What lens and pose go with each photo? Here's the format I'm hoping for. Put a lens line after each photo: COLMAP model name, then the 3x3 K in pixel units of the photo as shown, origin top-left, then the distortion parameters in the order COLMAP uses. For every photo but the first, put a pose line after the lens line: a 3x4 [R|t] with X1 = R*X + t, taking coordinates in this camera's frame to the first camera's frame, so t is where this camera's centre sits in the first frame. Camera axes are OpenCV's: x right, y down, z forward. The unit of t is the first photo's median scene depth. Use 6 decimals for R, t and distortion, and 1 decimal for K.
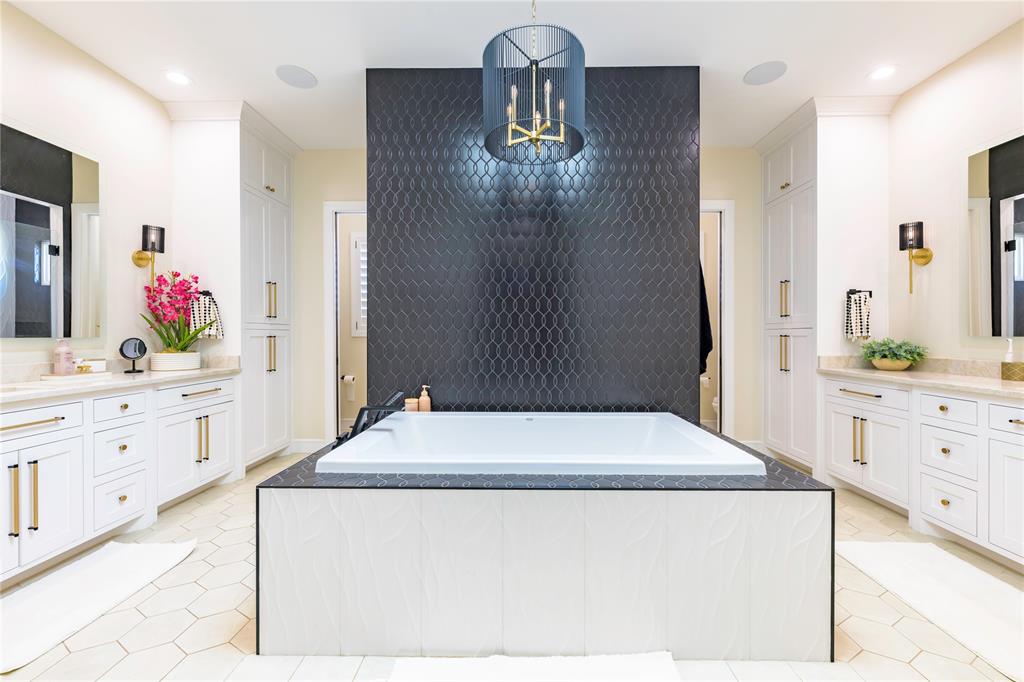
lens RADIAL K [[411.1, 0, 511.5], [0, 411.1, 336.4], [0, 0, 1]] dist [-0.002289, -0.000631]
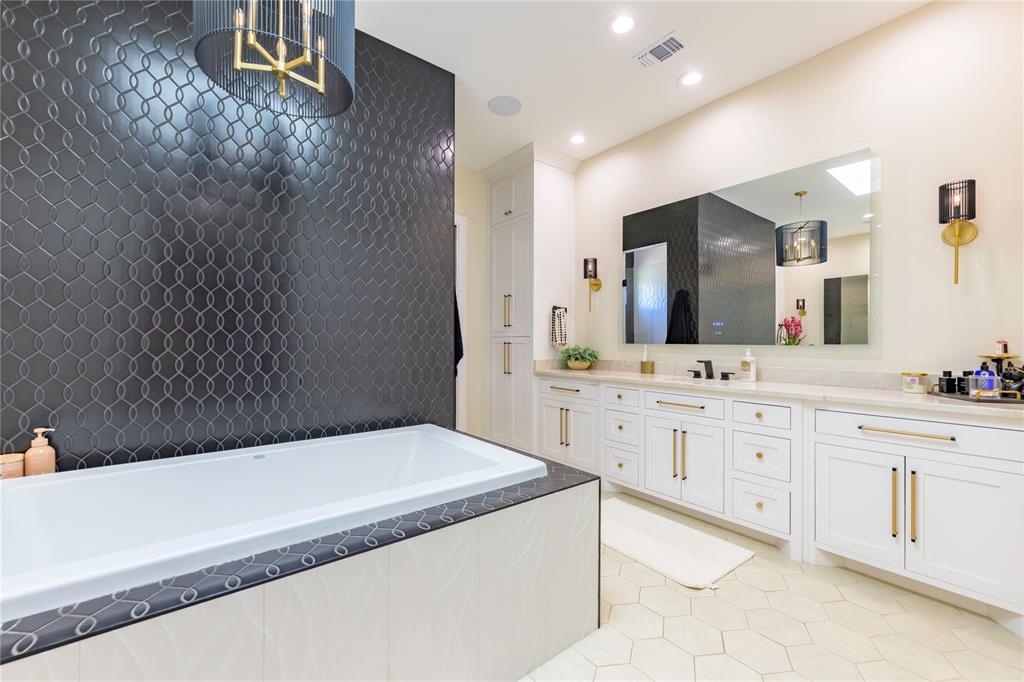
lens RADIAL K [[411.1, 0, 517.6], [0, 411.1, 342.1], [0, 0, 1]] dist [-0.002289, -0.000631]
pose [[0.768643, 0.002288, 0.639674, -0.065042], [-0.000432, 0.999995, -0.003057, -0.000889], [-0.639678, 0.002074, 0.768640, 0.130676]]
